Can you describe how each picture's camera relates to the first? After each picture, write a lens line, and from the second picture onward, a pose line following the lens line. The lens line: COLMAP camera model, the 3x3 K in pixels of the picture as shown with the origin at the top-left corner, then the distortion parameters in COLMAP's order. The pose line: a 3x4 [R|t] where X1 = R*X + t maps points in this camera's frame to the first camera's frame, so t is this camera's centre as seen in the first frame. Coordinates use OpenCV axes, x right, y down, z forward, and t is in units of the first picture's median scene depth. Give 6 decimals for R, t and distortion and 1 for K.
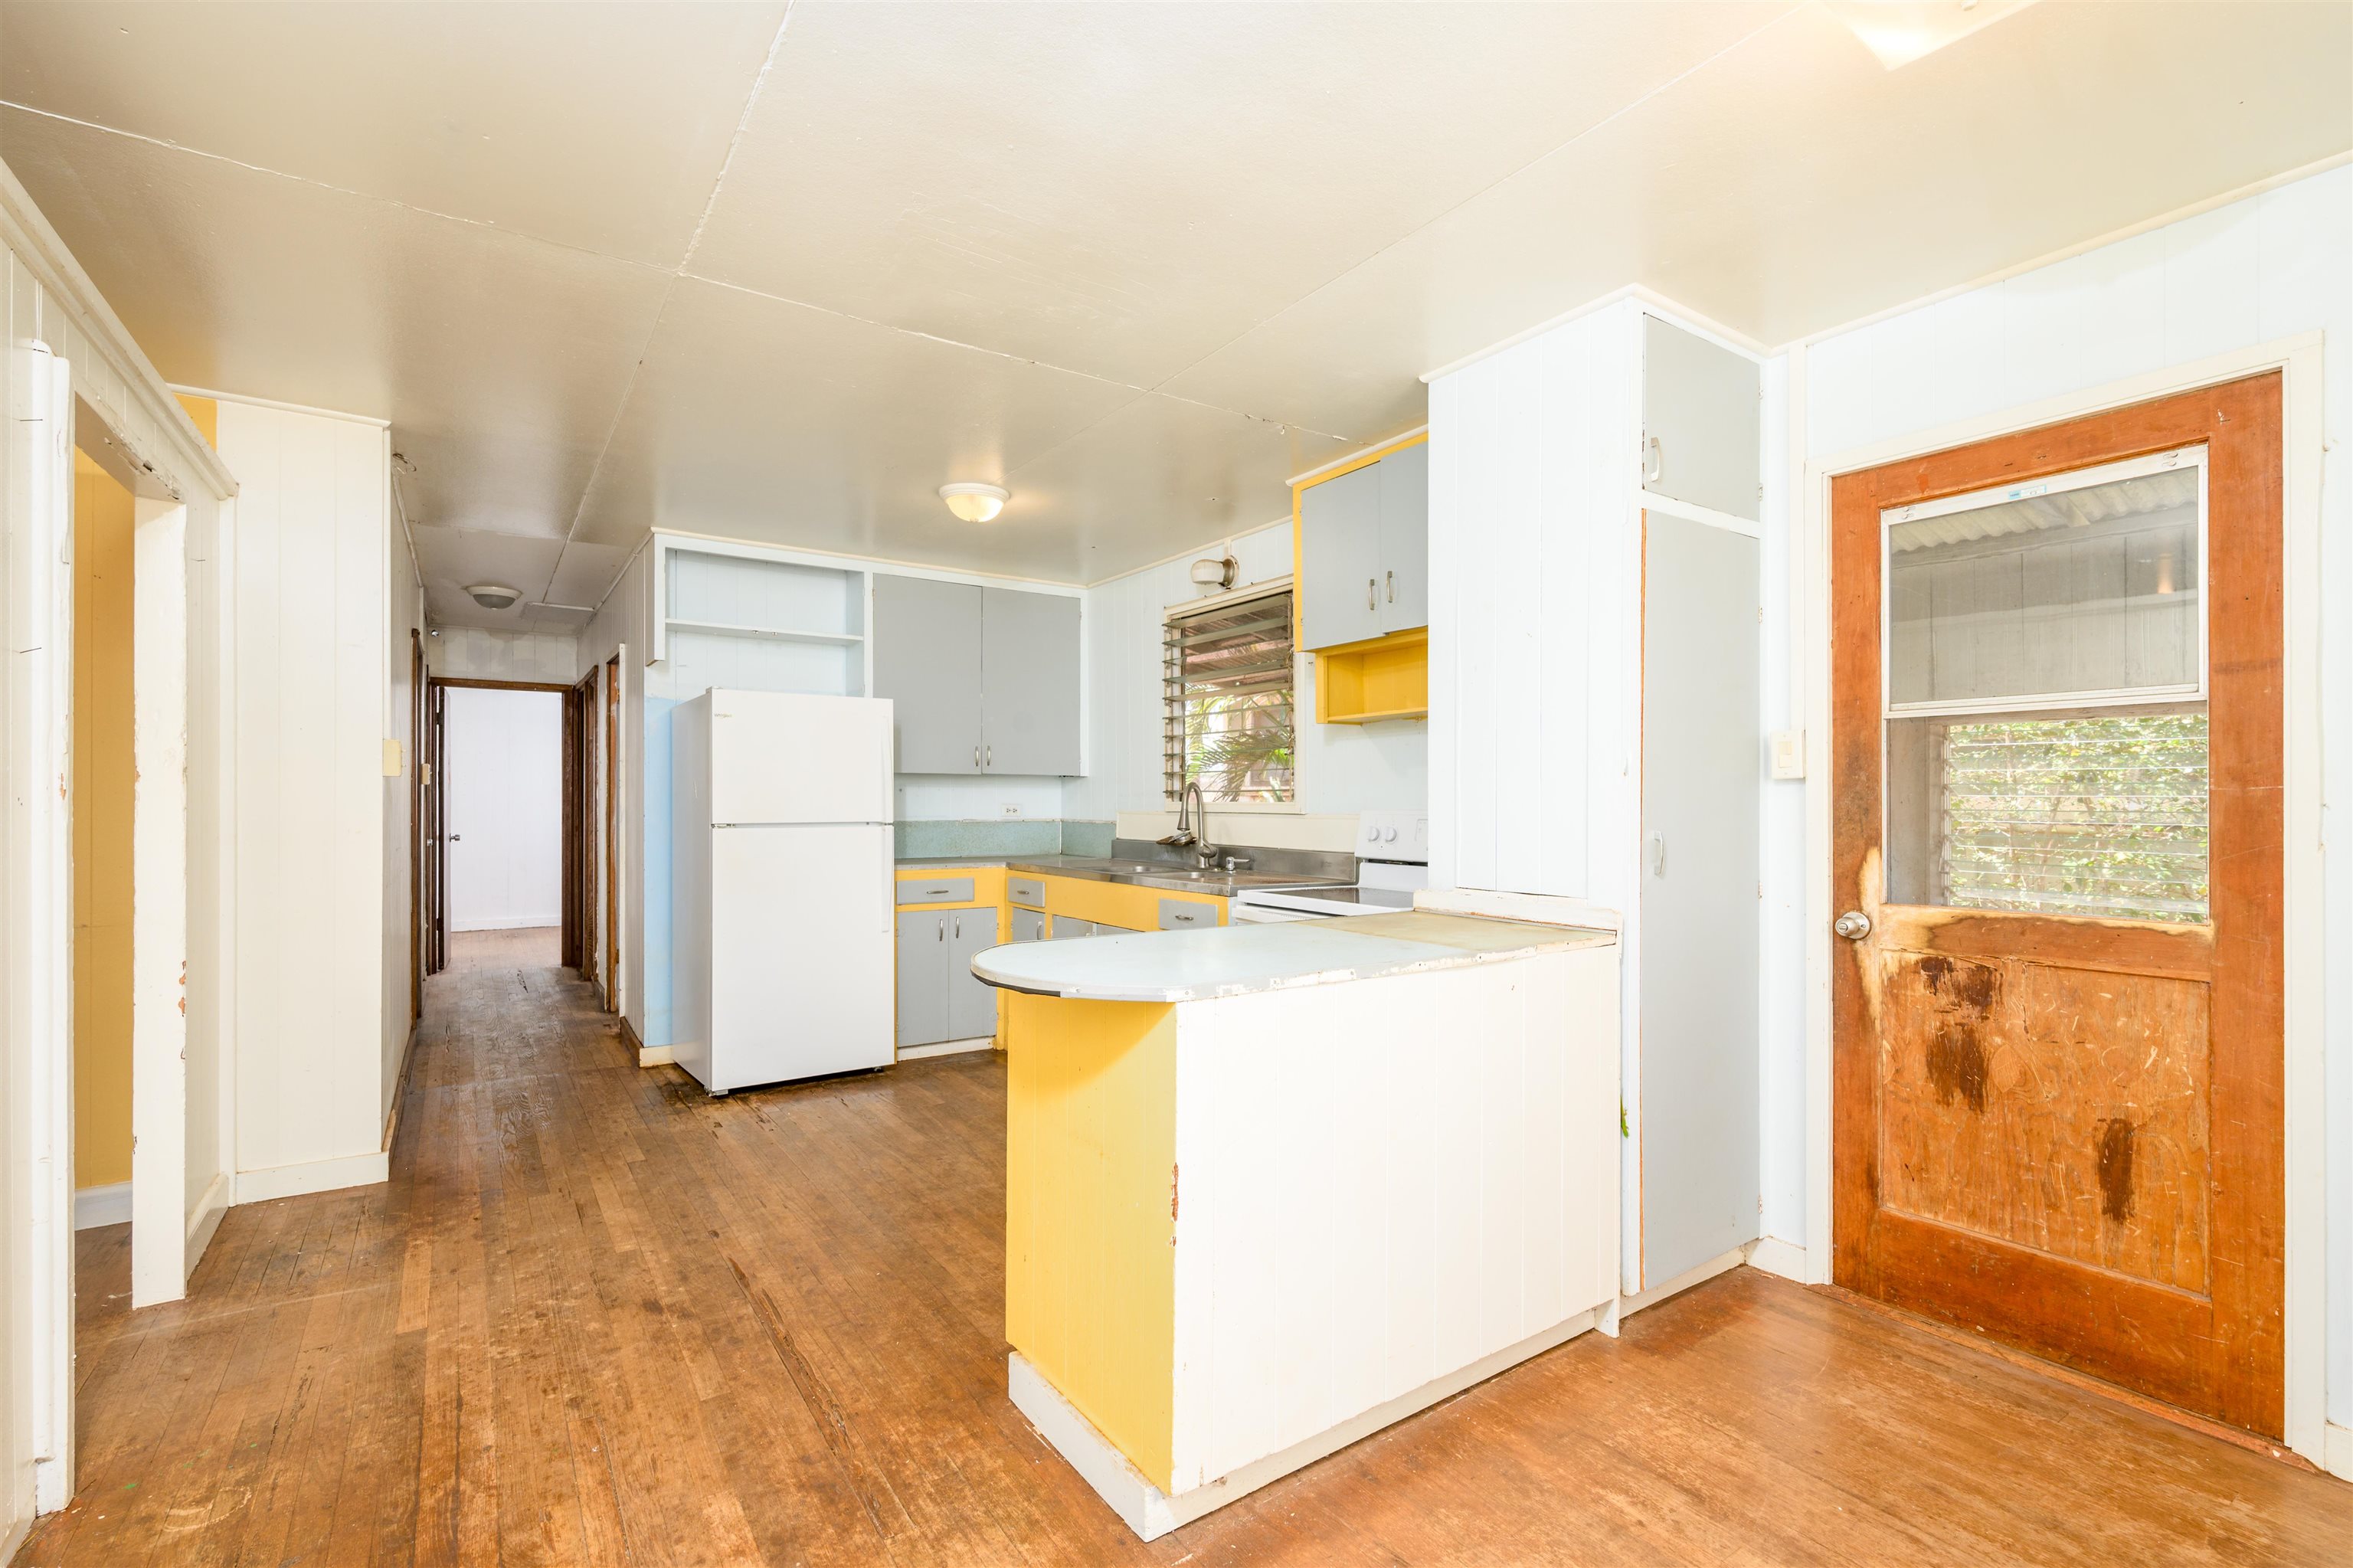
lens RADIAL K [[1062.0, 0, 1176.5], [0, 1062.0, 784.0], [0, 0, 1]] dist [-0.001054, -0.000351]
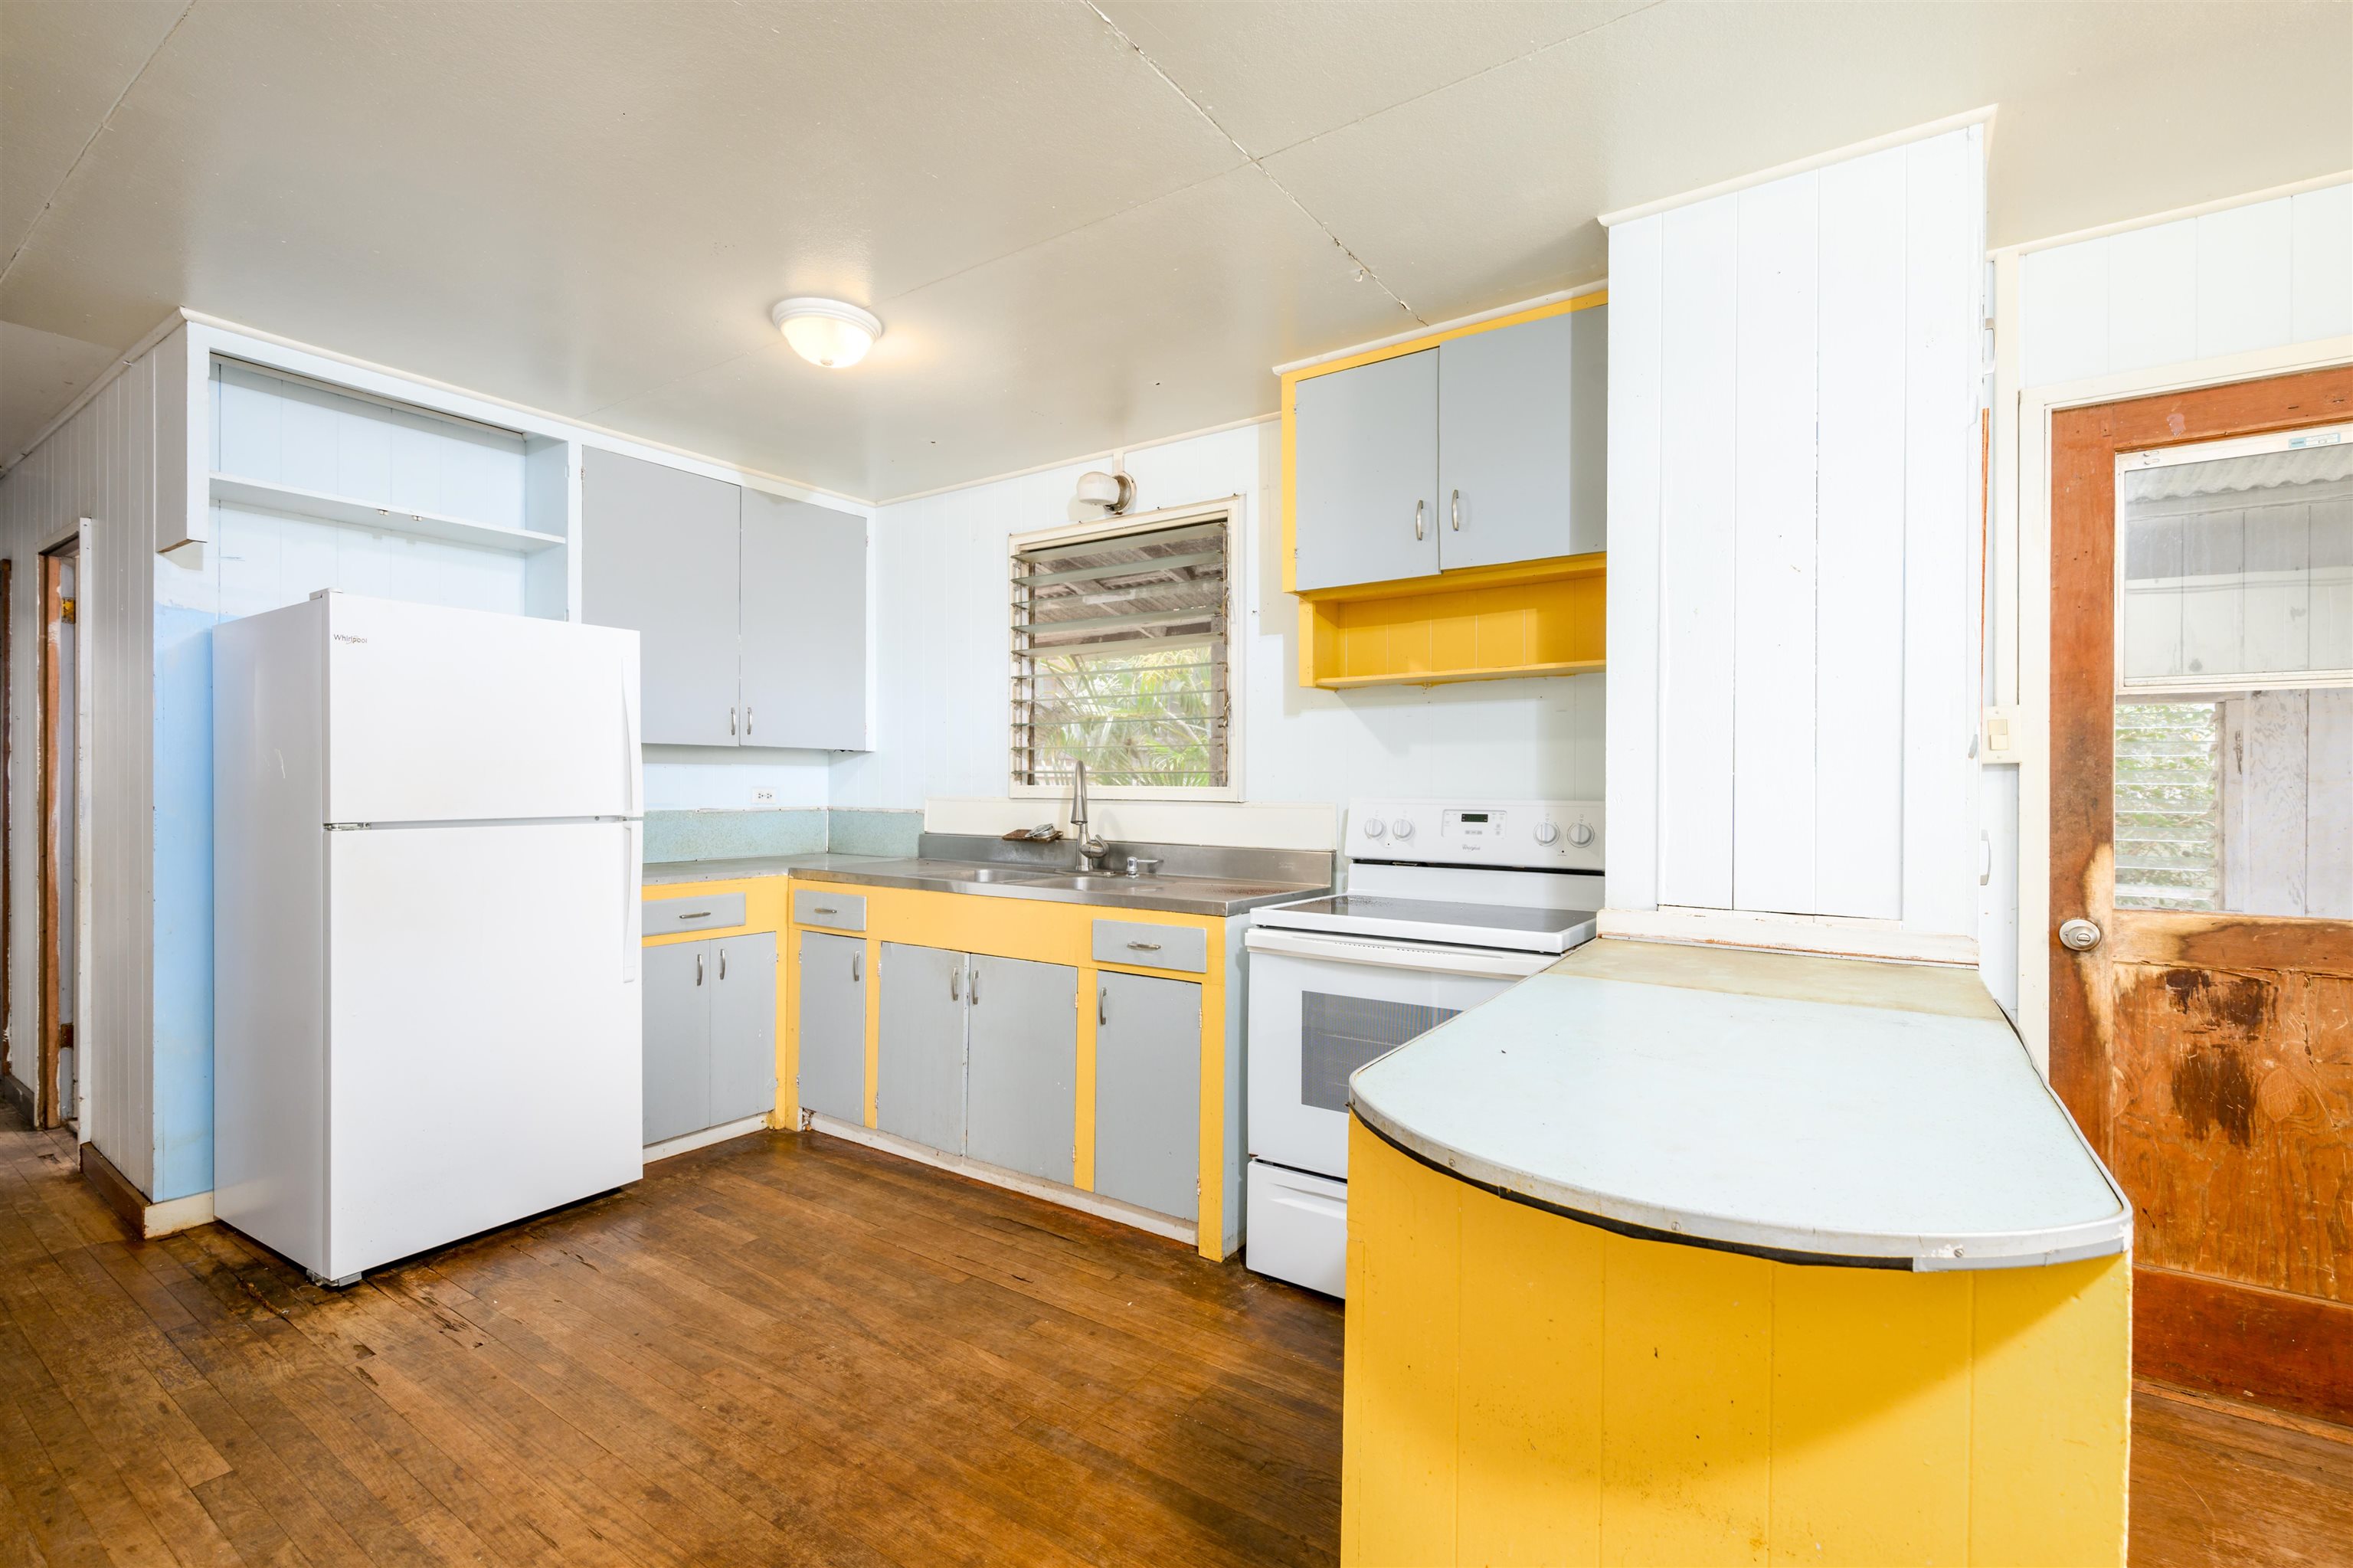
lens RADIAL K [[1046.9, 0, 1177.0], [0, 1046.9, 772.9], [0, 0, 1]] dist [-0.001214, 0.000265]
pose [[0.930326, 0.005925, 0.366685, -0.246238], [-0.008859, 0.999941, 0.006320, 0.002272], [-0.366626, -0.009128, 0.930324, 0.336548]]
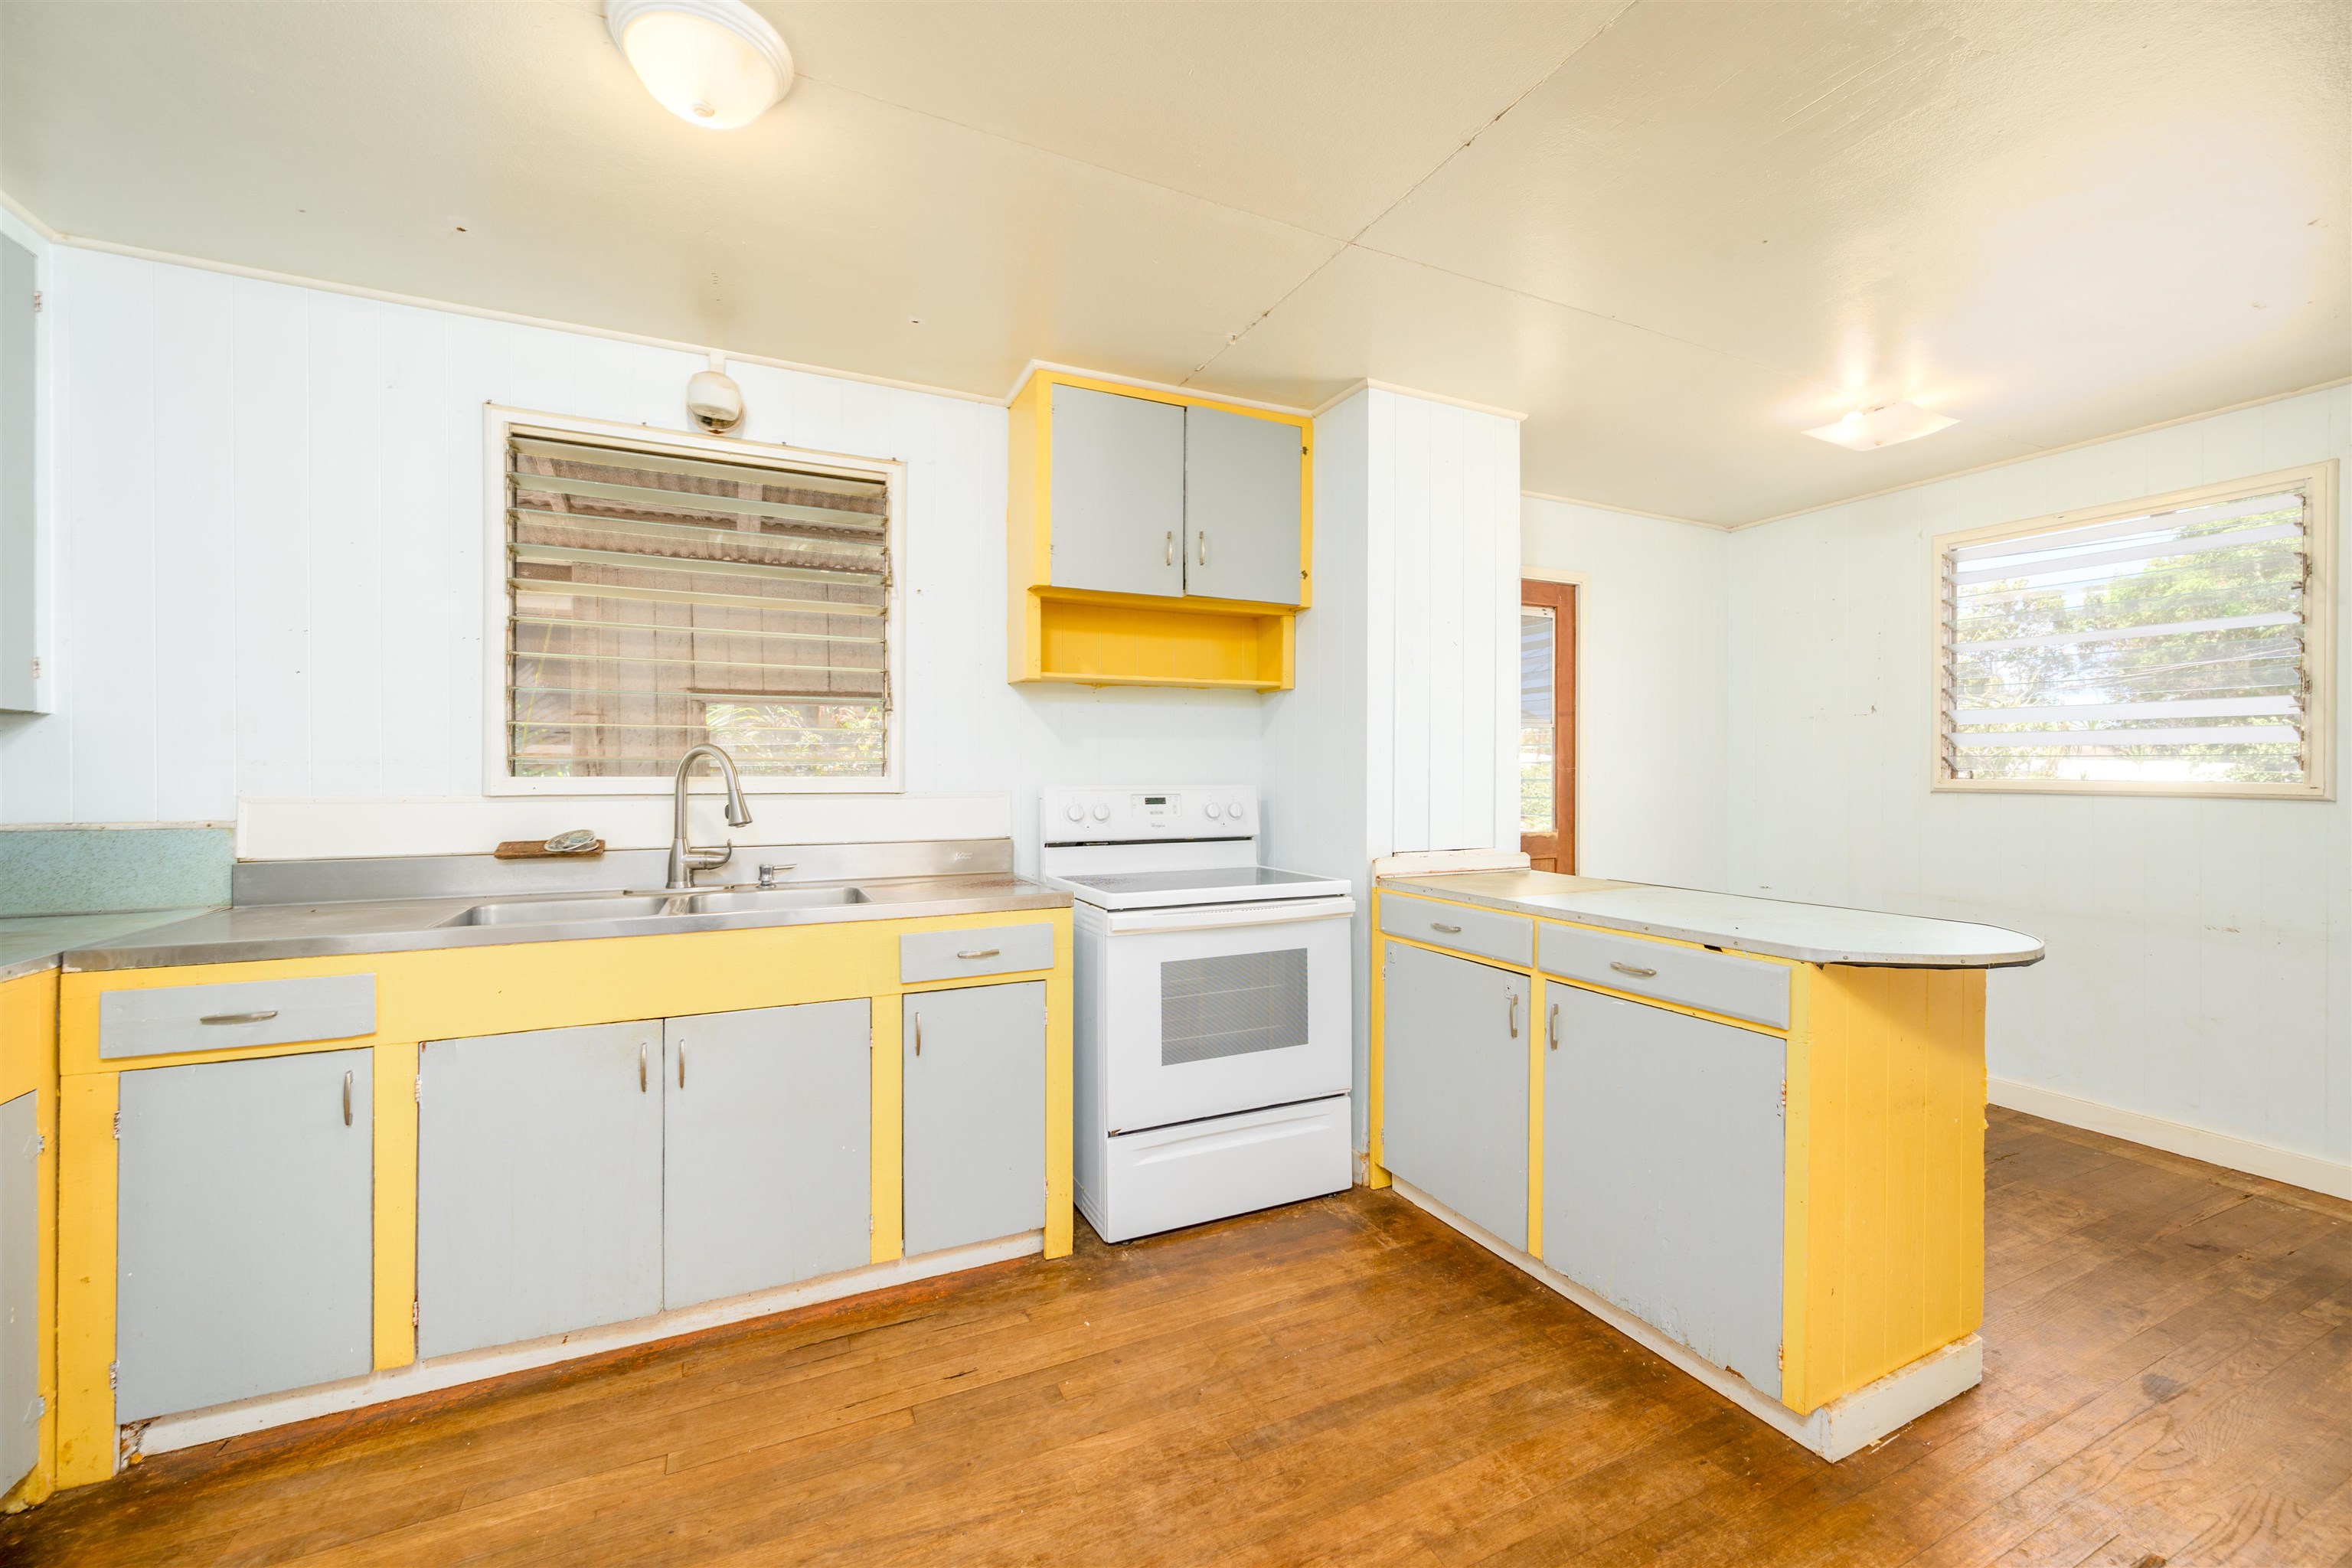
lens RADIAL K [[945.7, 0, 1177.0], [0, 945.7, 765.5], [0, 0, 1]] dist [-0.002507, -0.000406]
pose [[0.140445, 0.005831, 0.990071, -0.582863], [-0.017351, 0.999844, -0.003428, 0.009604], [-0.989936, -0.016698, 0.140524, 0.832666]]
